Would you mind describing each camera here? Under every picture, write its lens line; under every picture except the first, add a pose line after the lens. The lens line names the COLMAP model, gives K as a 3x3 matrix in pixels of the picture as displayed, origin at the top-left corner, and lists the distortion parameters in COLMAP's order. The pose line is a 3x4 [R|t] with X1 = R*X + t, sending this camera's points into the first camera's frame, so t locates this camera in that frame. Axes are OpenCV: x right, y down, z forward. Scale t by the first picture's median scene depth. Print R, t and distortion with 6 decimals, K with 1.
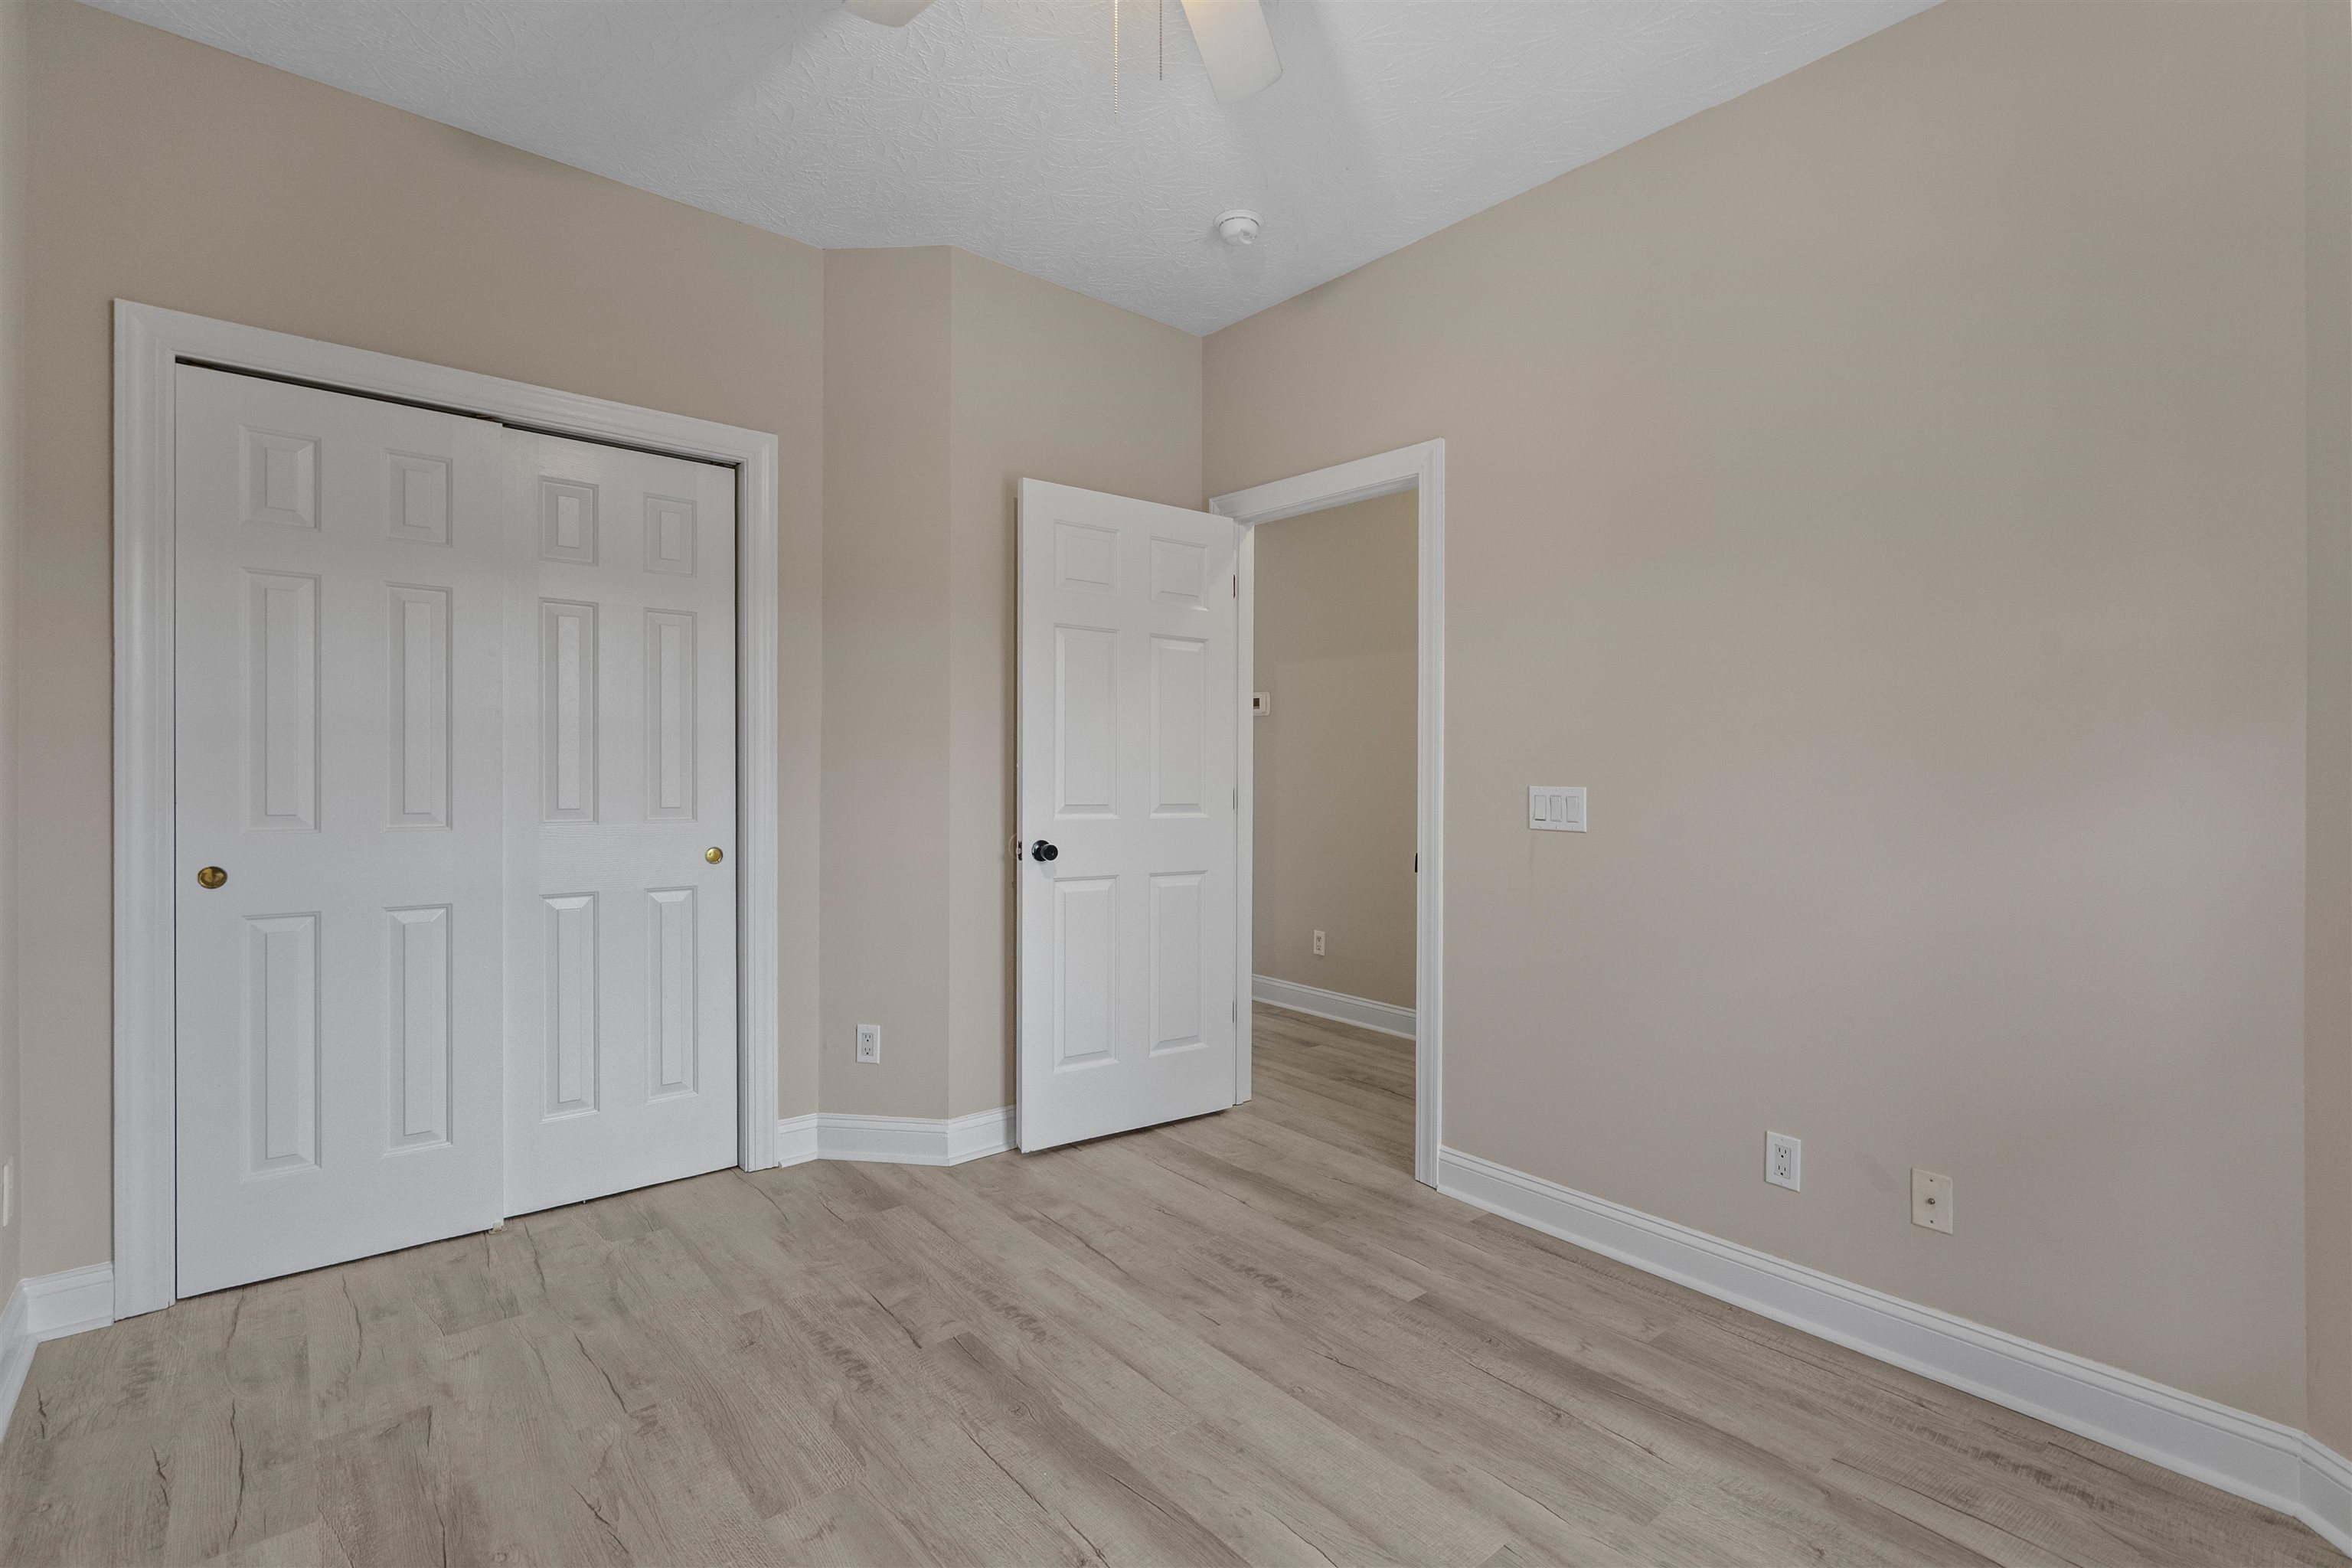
lens RADIAL K [[1081.9, 0, 1171.9], [0, 1081.9, 798.9], [0, 0, 1]] dist [-0.001364, 0.001114]
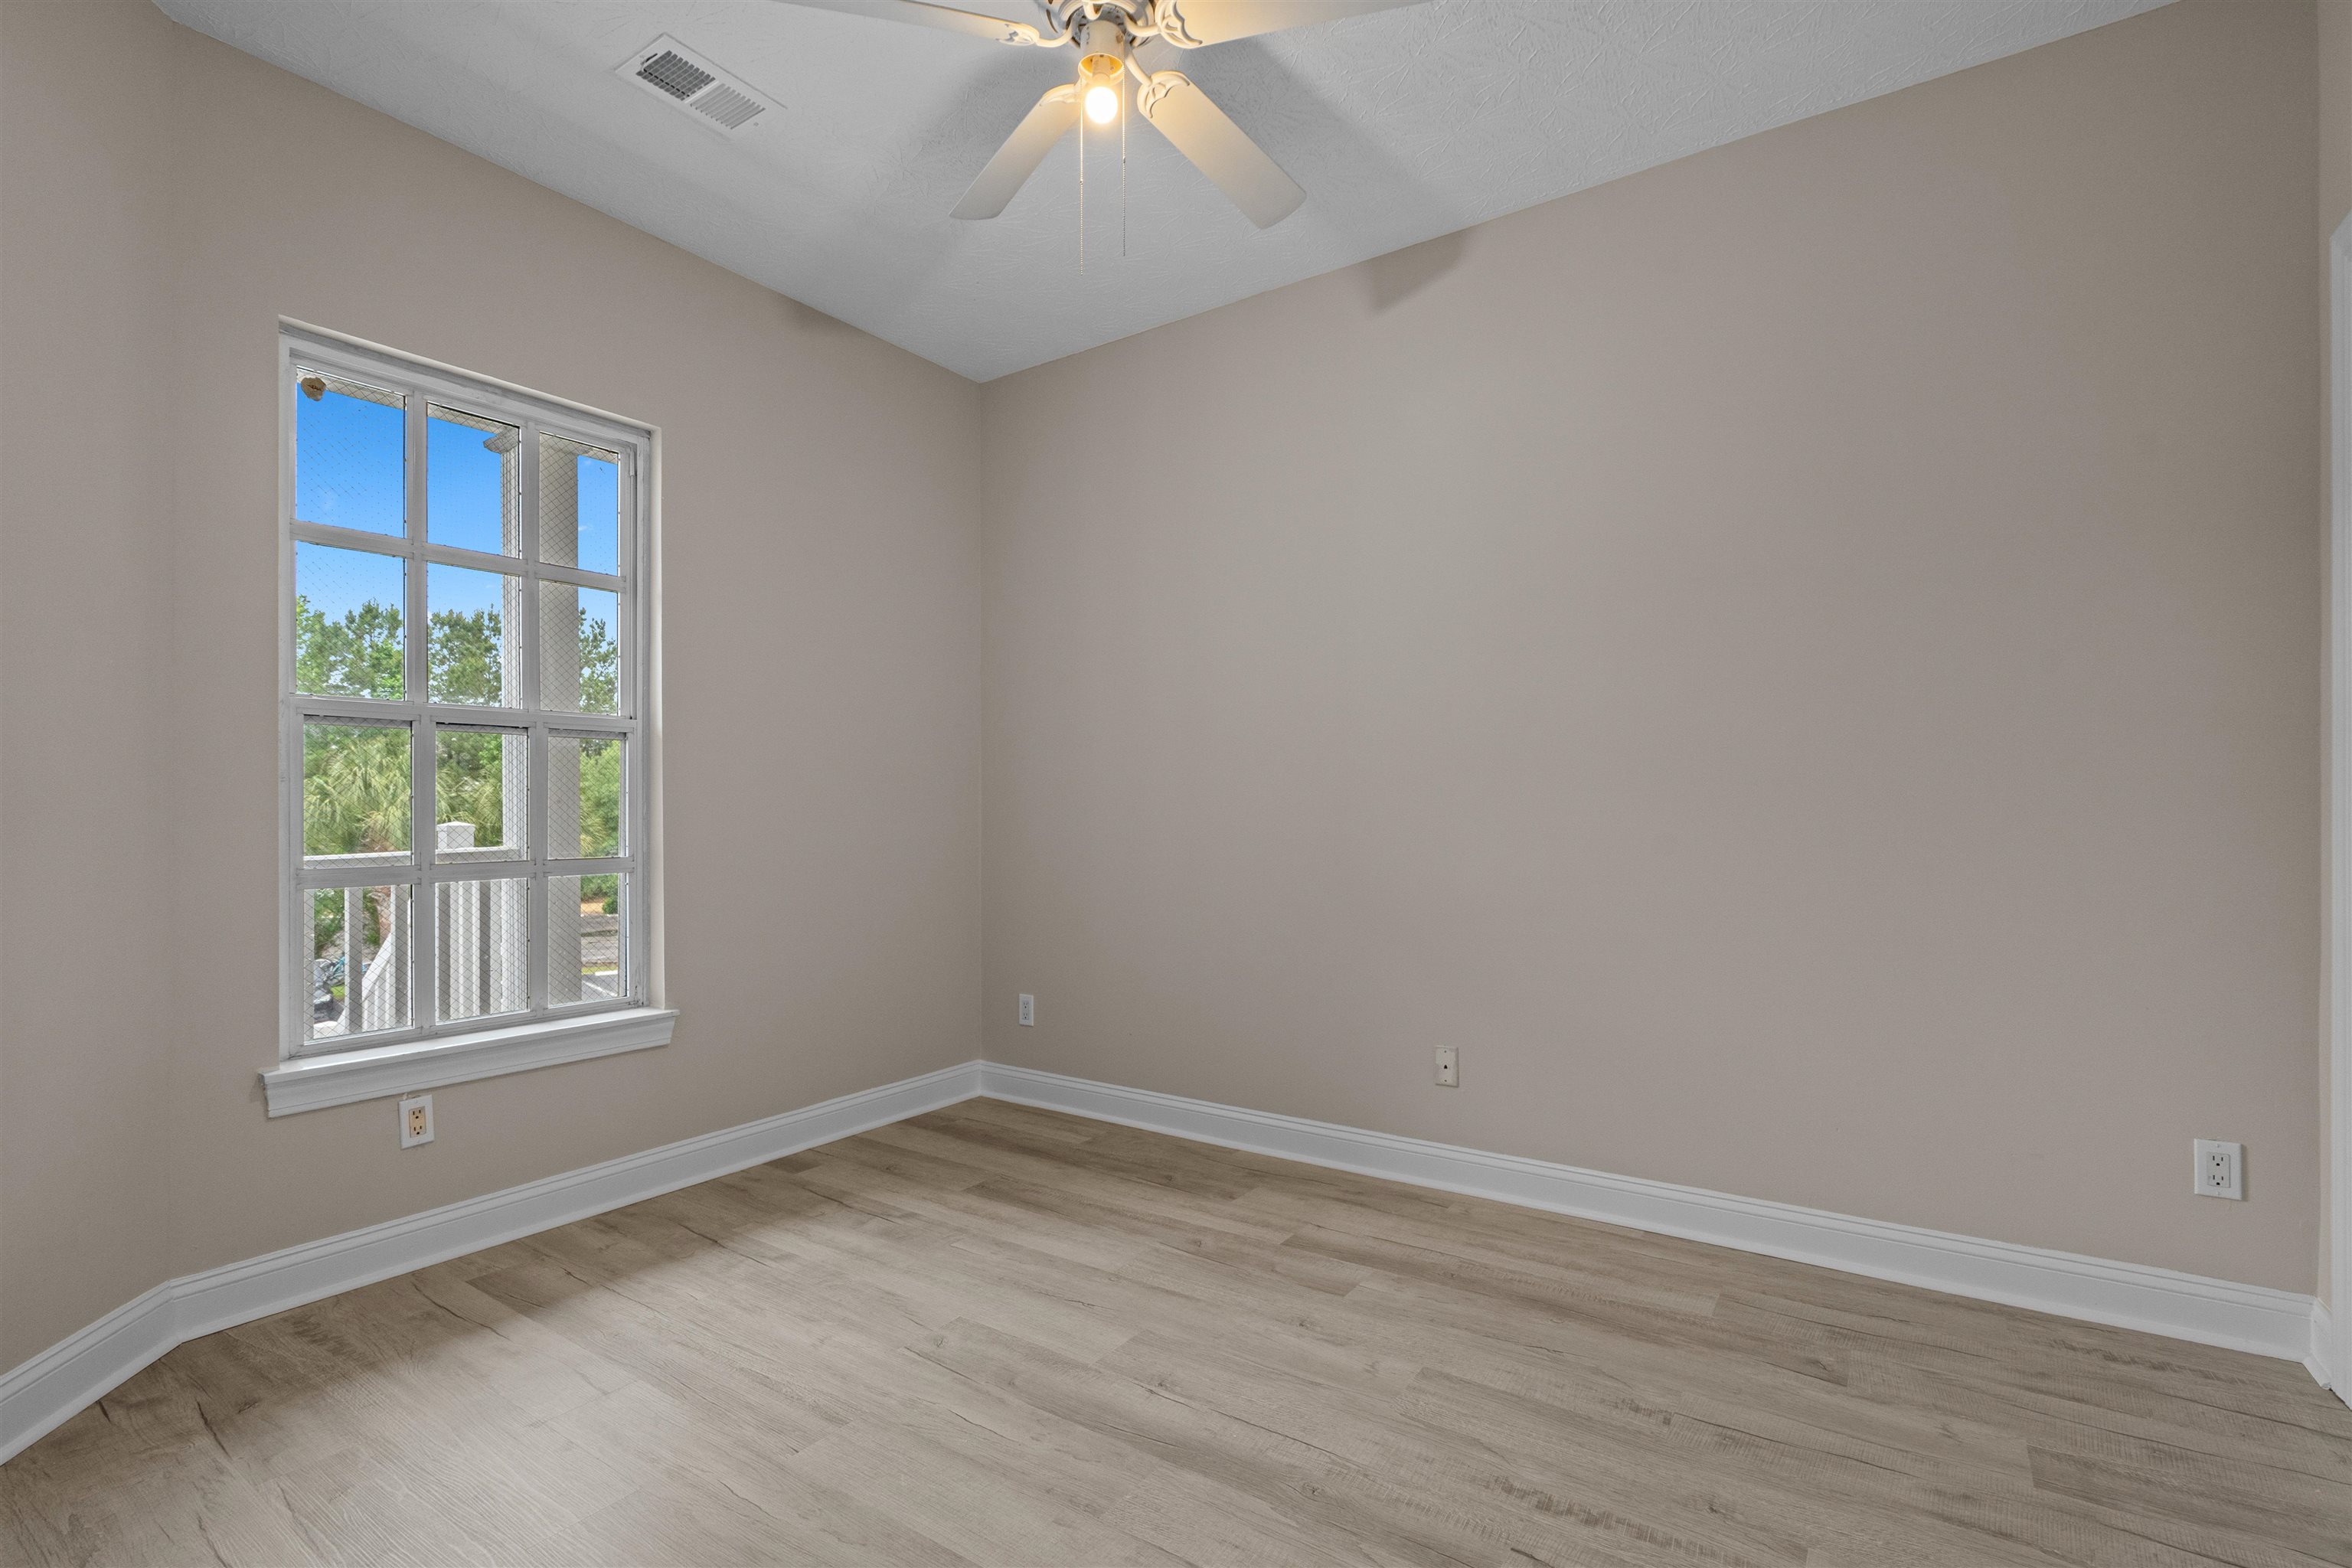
lens RADIAL K [[1081.9, 0, 1180.1], [0, 1081.9, 791.0], [0, 0, 1]] dist [-0.001364, 0.001114]
pose [[-0.962359, -0.013807, -0.271429, 0.221454], [-0.017404, 0.999790, 0.010852, -0.000755], [0.271222, 0.015167, -0.962397, 1.972742]]
